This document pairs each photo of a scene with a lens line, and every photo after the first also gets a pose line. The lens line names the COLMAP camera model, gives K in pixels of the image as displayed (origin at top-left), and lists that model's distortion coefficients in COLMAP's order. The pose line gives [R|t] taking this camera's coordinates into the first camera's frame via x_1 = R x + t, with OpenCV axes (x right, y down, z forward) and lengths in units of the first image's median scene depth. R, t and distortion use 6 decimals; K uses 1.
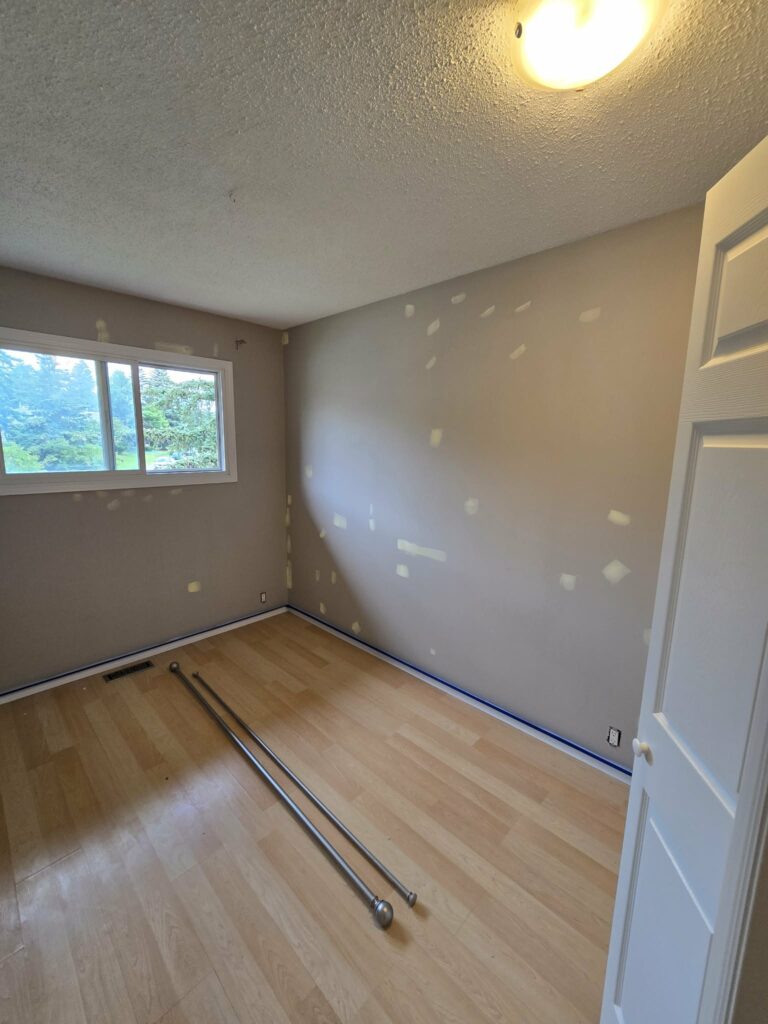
lens RADIAL K [[419.5, 0, 382.0], [0, 419.5, 514.6], [0, 0, 1]] dist [0.000550, 0.000873]
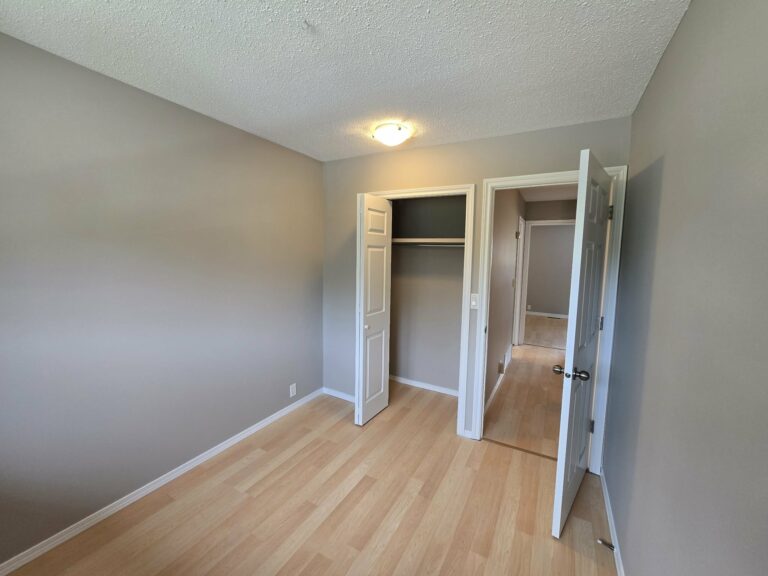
lens RADIAL K [[314.6, 0, 382.3], [0, 314.6, 284.3], [0, 0, 1]] dist [0.000550, 0.000873]
pose [[-0.255349, -0.111390, 0.960411, -1.016315], [0.142793, 0.978103, 0.151407, -0.150716], [-0.956246, 0.175802, -0.233852, 0.887133]]
